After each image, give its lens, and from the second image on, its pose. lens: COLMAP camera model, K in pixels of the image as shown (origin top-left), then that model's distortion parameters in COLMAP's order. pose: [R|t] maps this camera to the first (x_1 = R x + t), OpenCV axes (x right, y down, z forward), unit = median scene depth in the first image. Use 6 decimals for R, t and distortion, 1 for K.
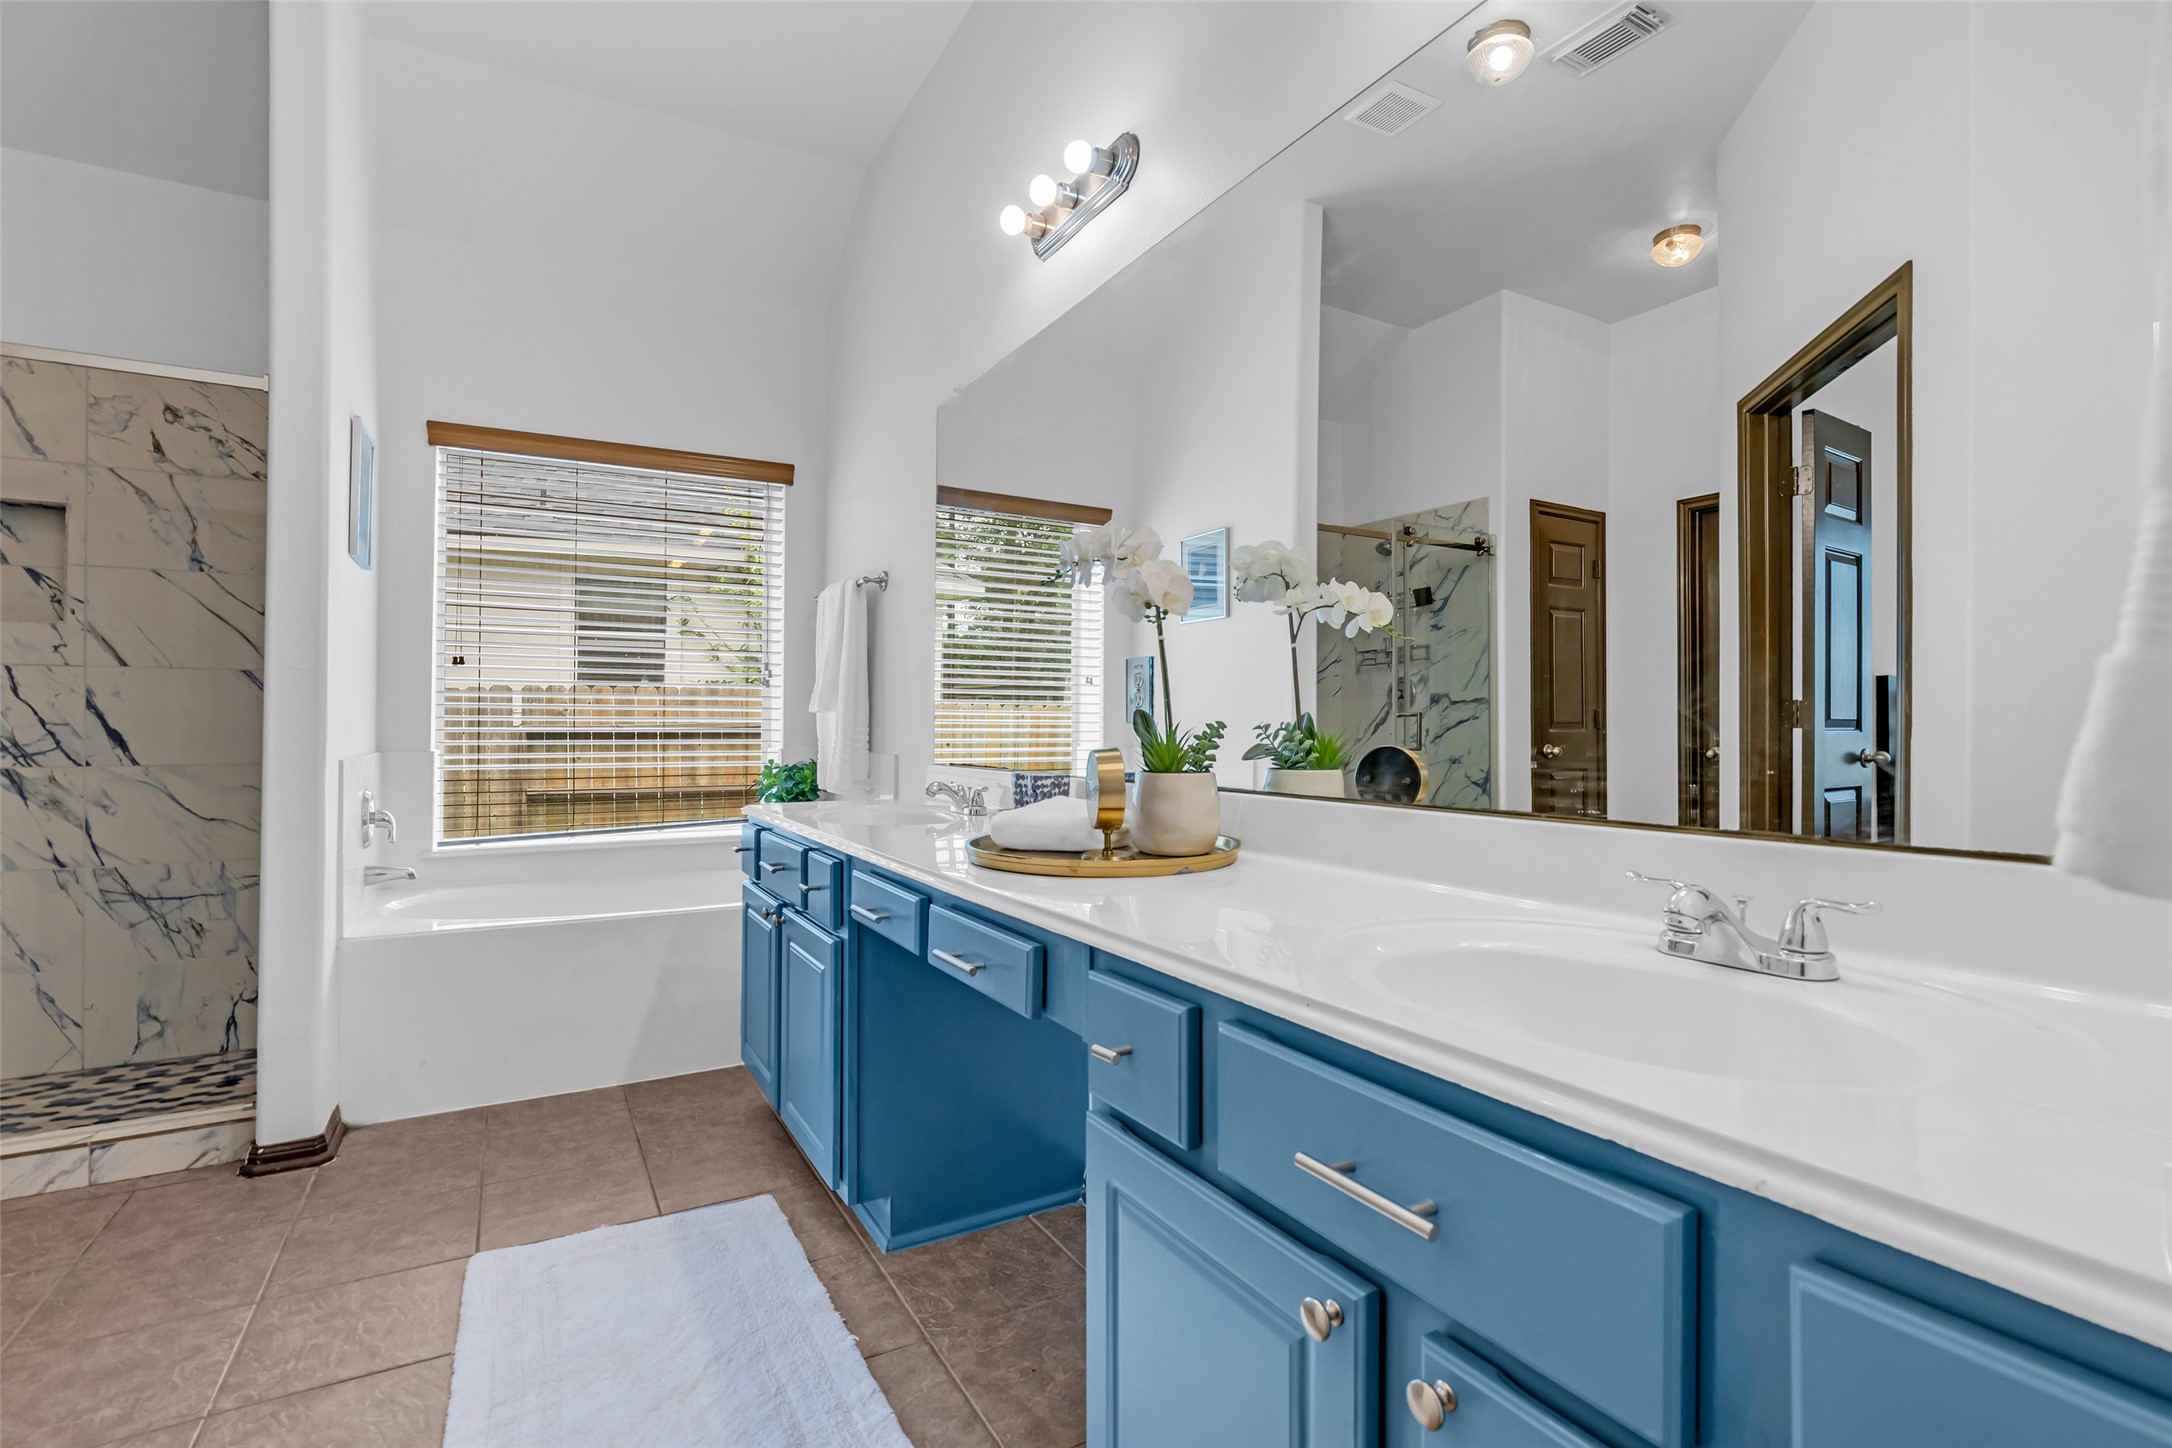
lens RADIAL K [[1008.0, 0, 1079.5], [0, 1008.0, 731.4], [0, 0, 1]] dist [-0.013124, 0.007288]
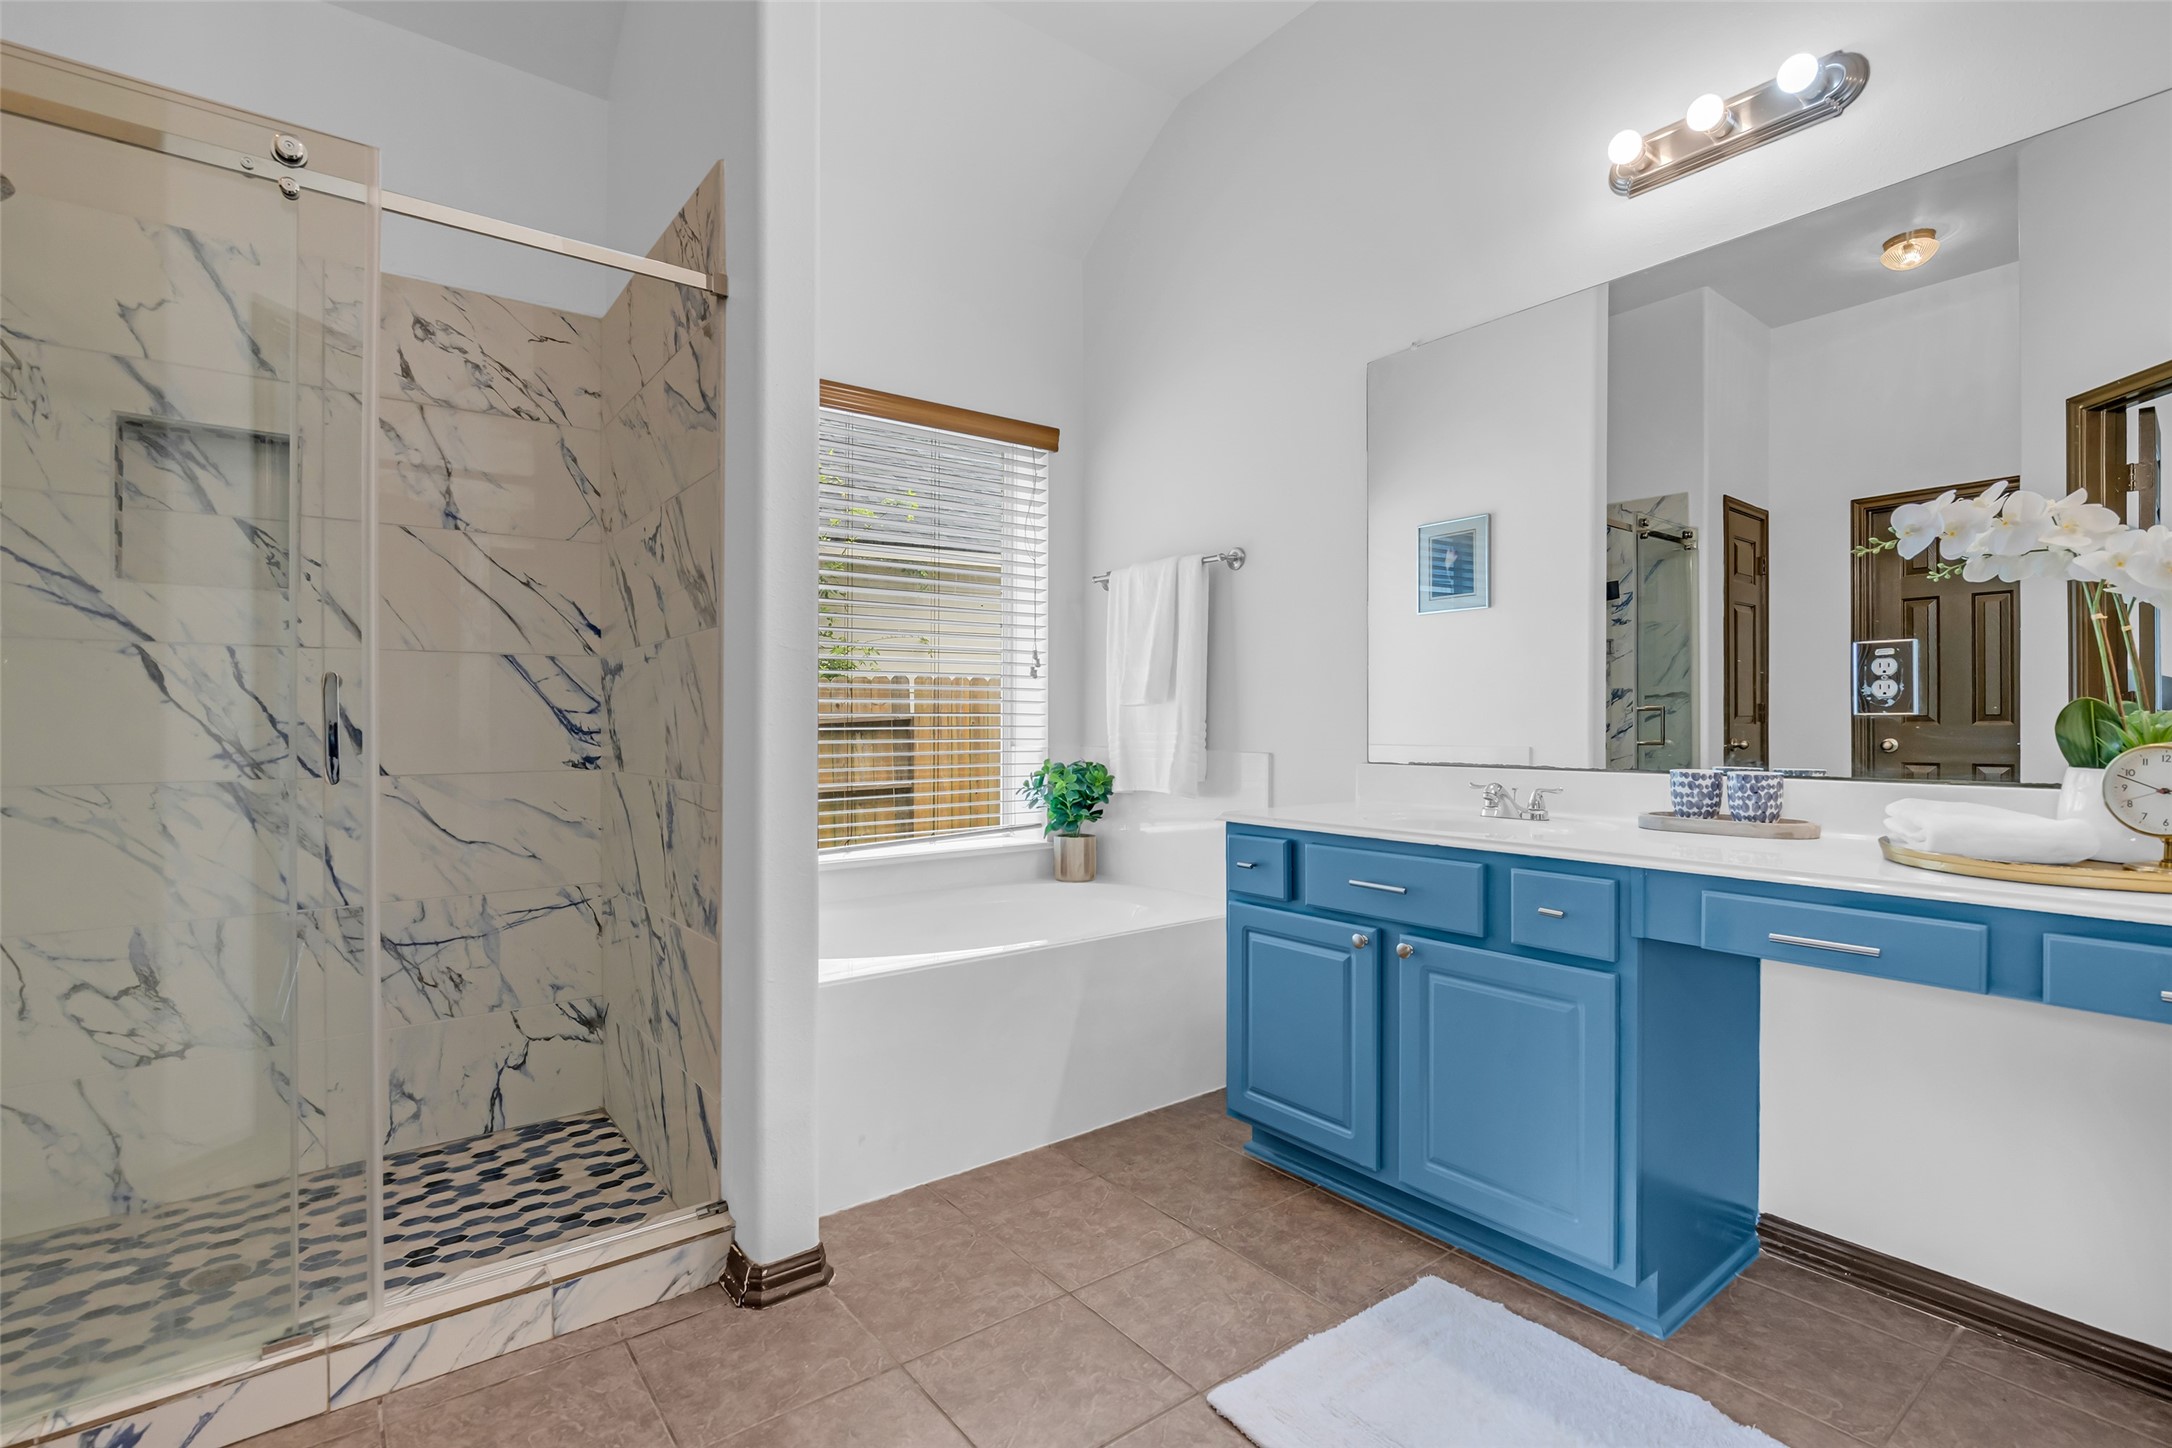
lens RADIAL K [[1002.2, 0, 1081.7], [0, 1002.2, 728.3], [0, 0, 1]] dist [-0.019664, 0.006953]
pose [[0.989553, -0.006057, 0.144042, -0.525336], [0.005823, 0.999981, 0.002041, -0.001174], [-0.144052, -0.001181, 0.989569, 0.157518]]
